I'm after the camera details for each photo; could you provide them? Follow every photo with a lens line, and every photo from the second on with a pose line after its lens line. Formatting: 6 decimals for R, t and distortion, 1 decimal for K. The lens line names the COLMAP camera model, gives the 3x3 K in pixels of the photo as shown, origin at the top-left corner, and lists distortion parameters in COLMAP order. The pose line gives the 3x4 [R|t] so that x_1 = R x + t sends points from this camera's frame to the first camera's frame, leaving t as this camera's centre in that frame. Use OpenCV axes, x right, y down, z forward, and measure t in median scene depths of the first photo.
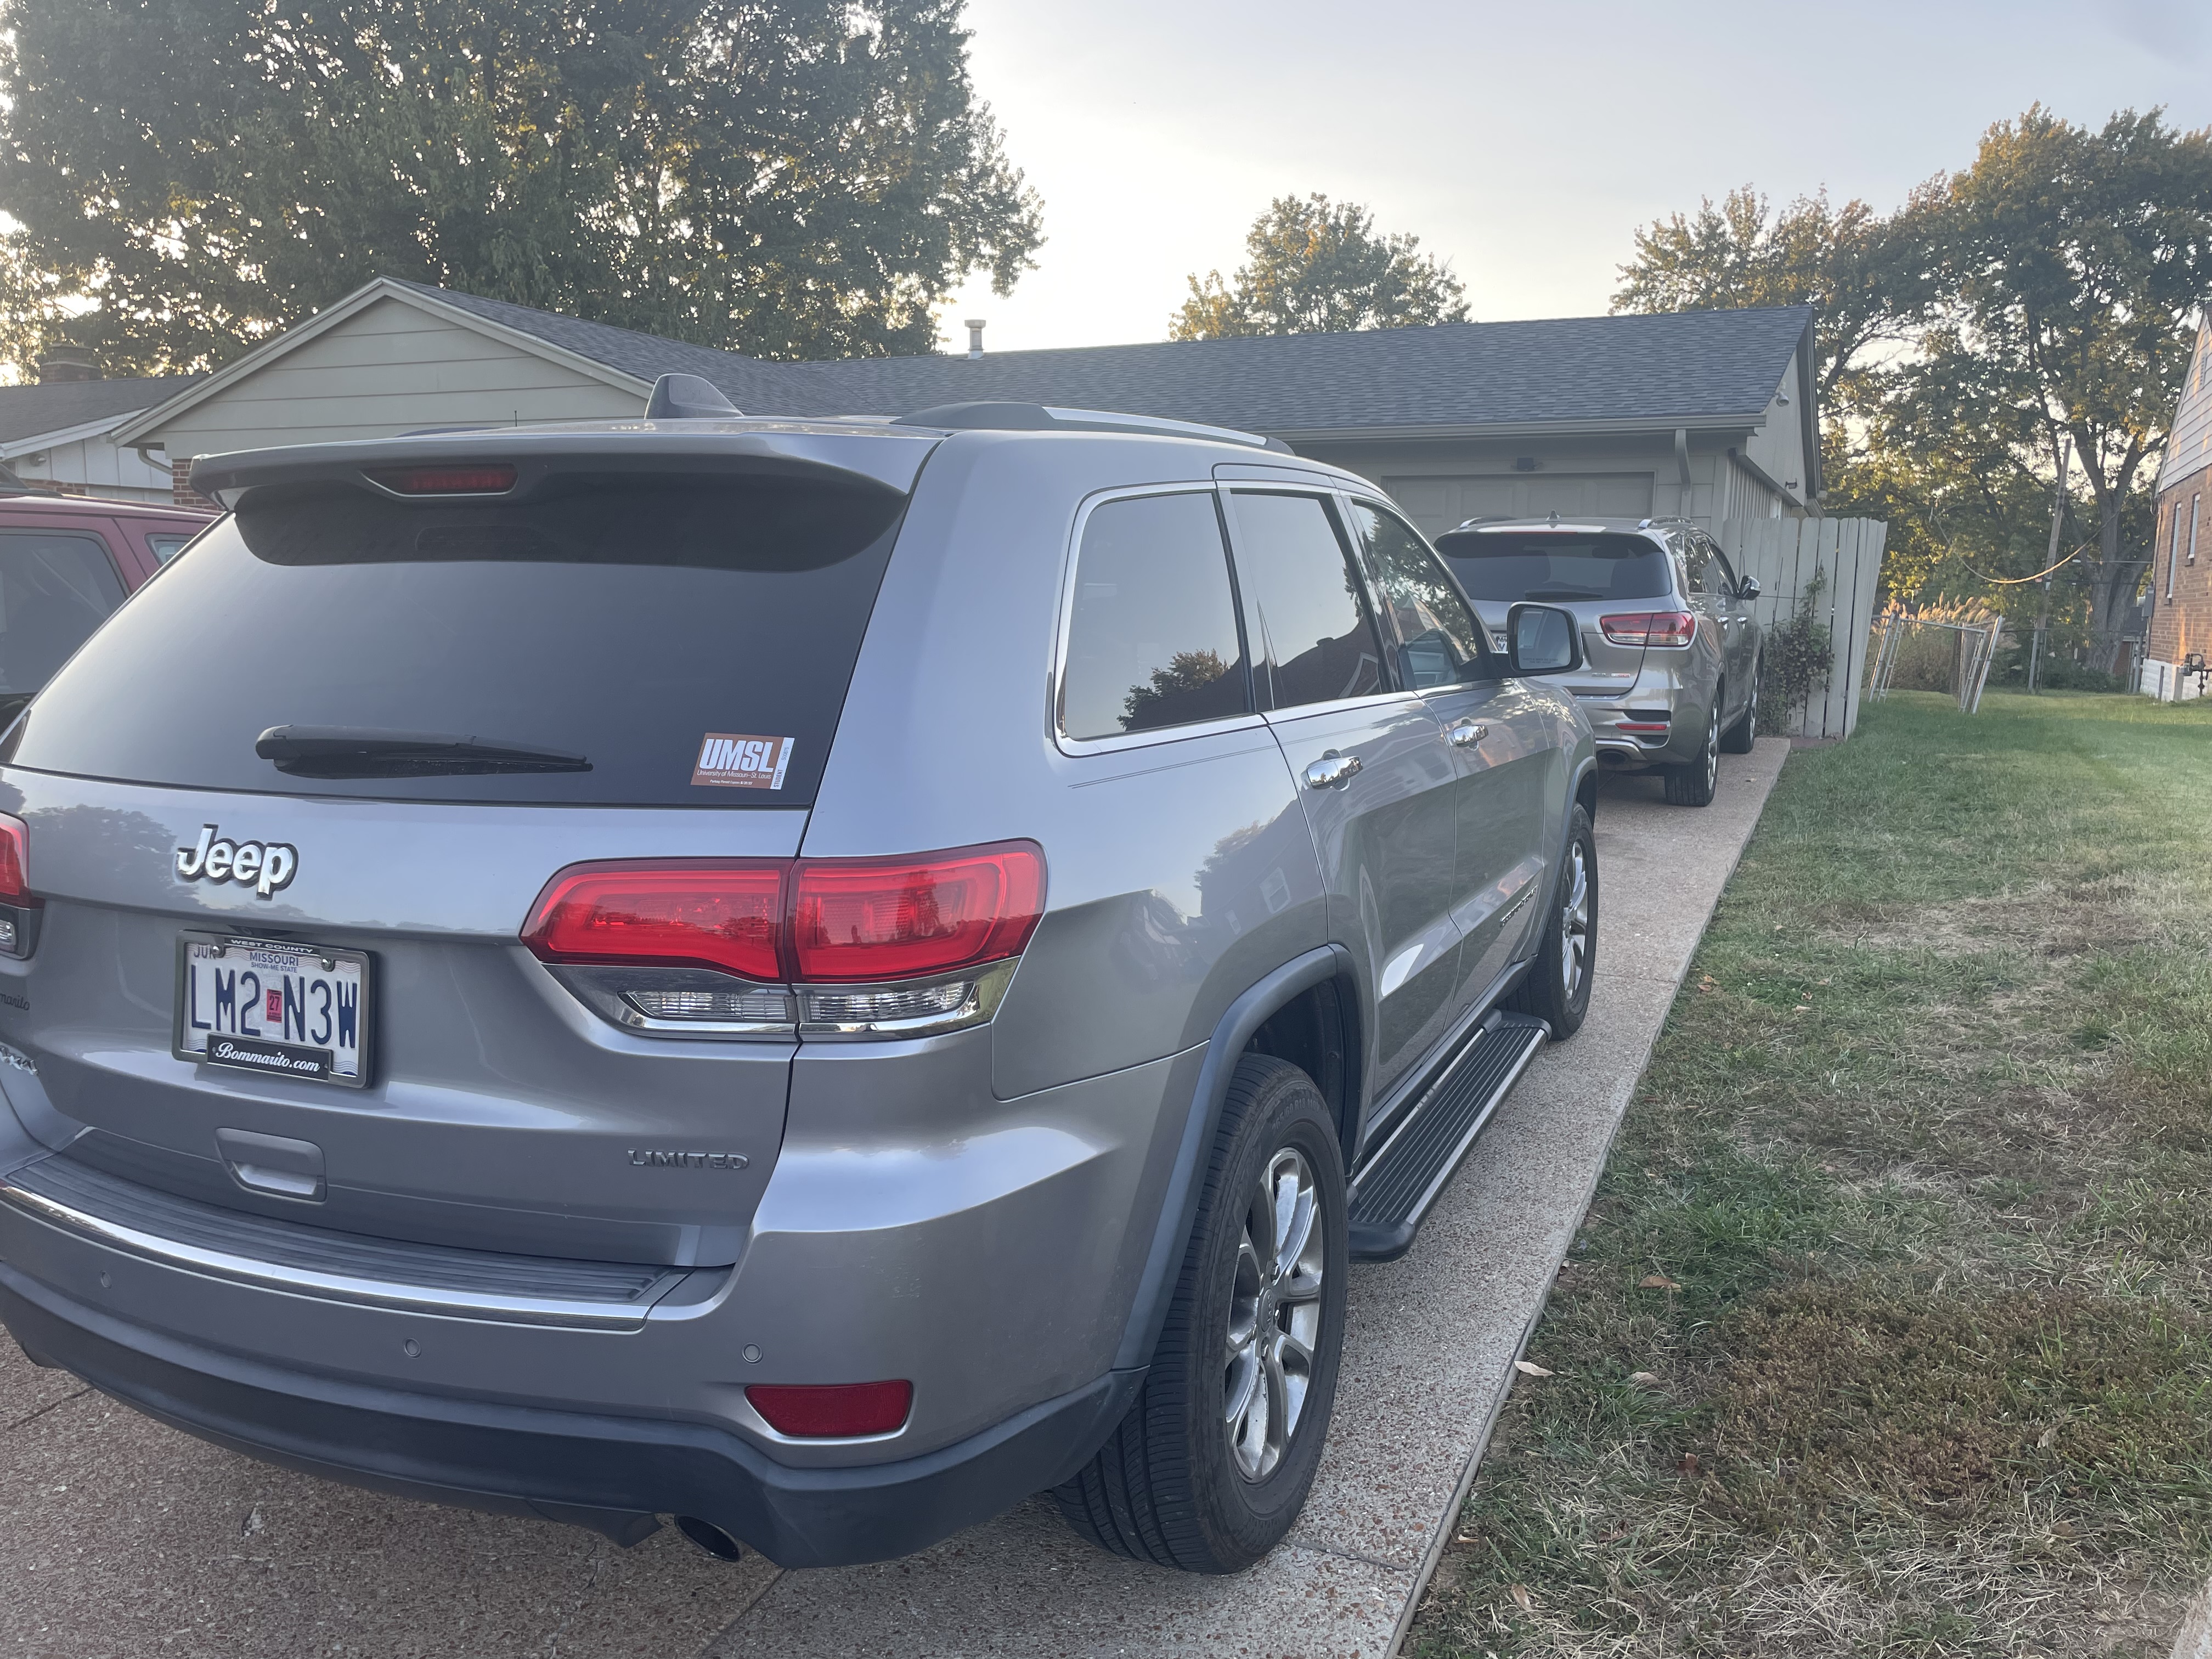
lens RADIAL K [[1681.9, 0, 1123.9], [0, 1681.9, 833.4], [0, 0, 1]] dist [0.080274, -0.109981]
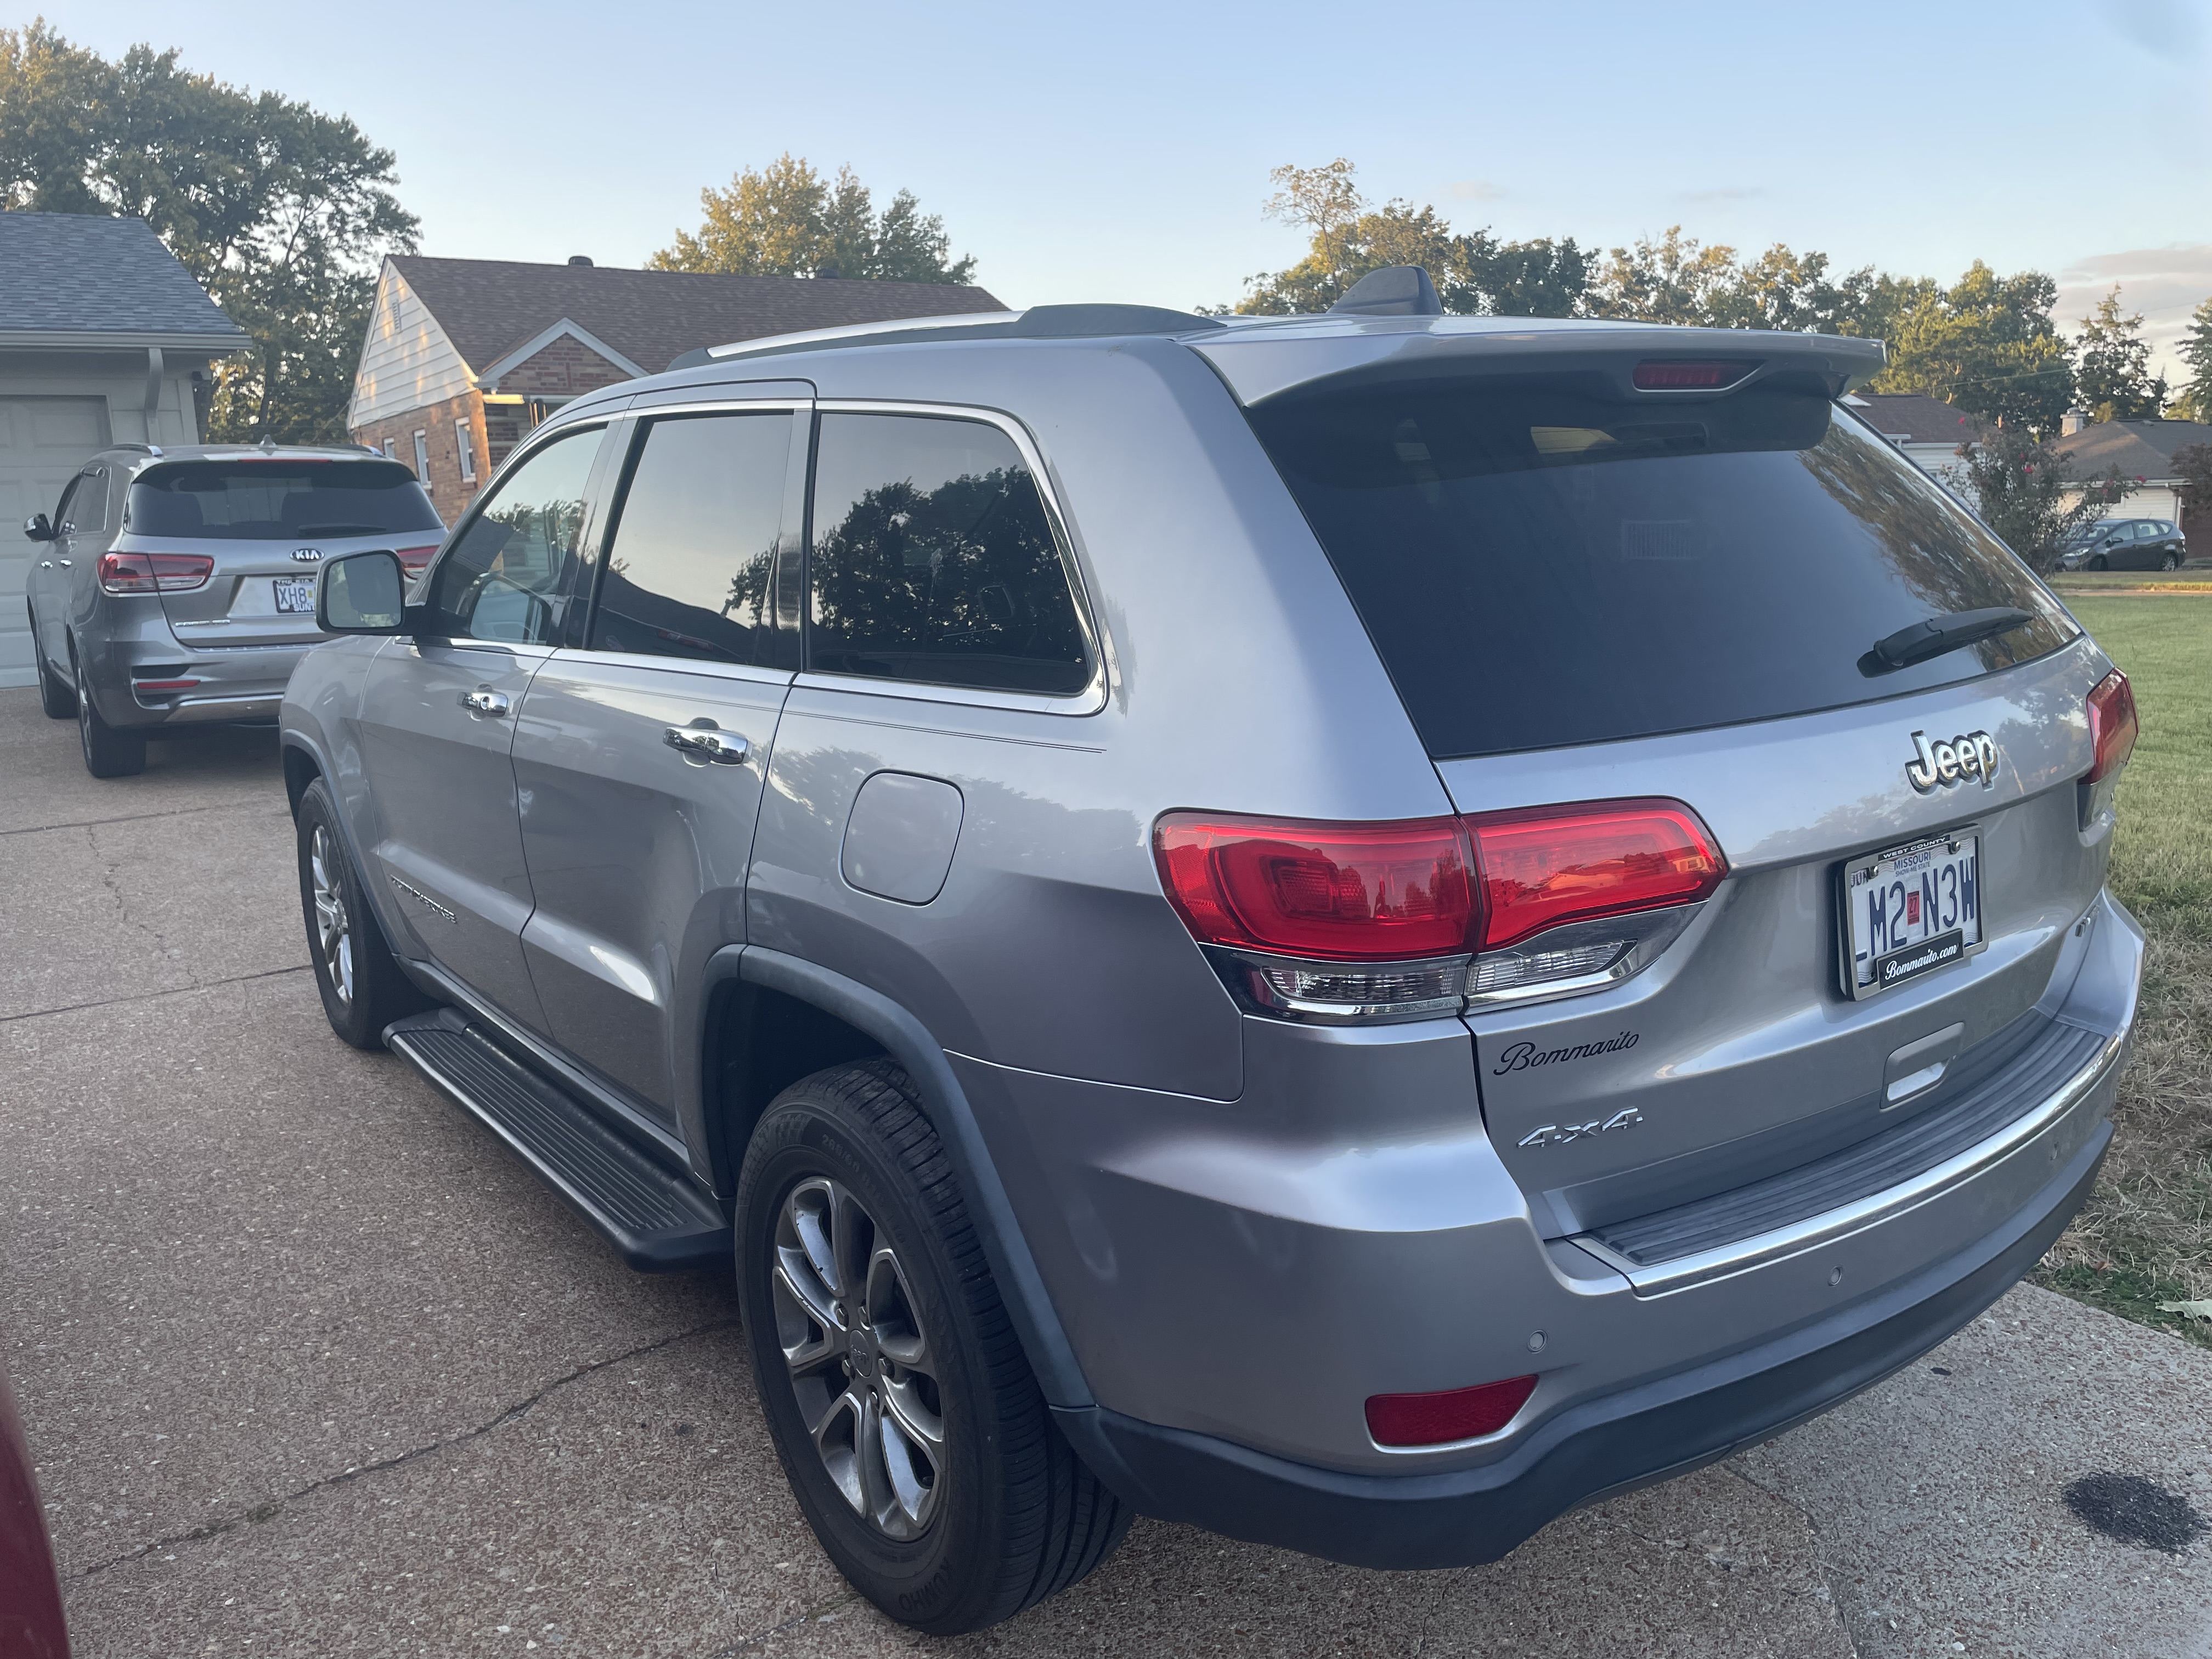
lens RADIAL K [[1681.9, 0, 1123.9], [0, 1681.9, 833.4], [0, 0, 1]] dist [0.080274, -0.109981]
pose [[0.462457, -0.187905, 0.866501, -1.532873], [0.159220, 0.978998, 0.127324, -0.137457], [-0.872228, 0.079083, 0.482663, 0.904990]]
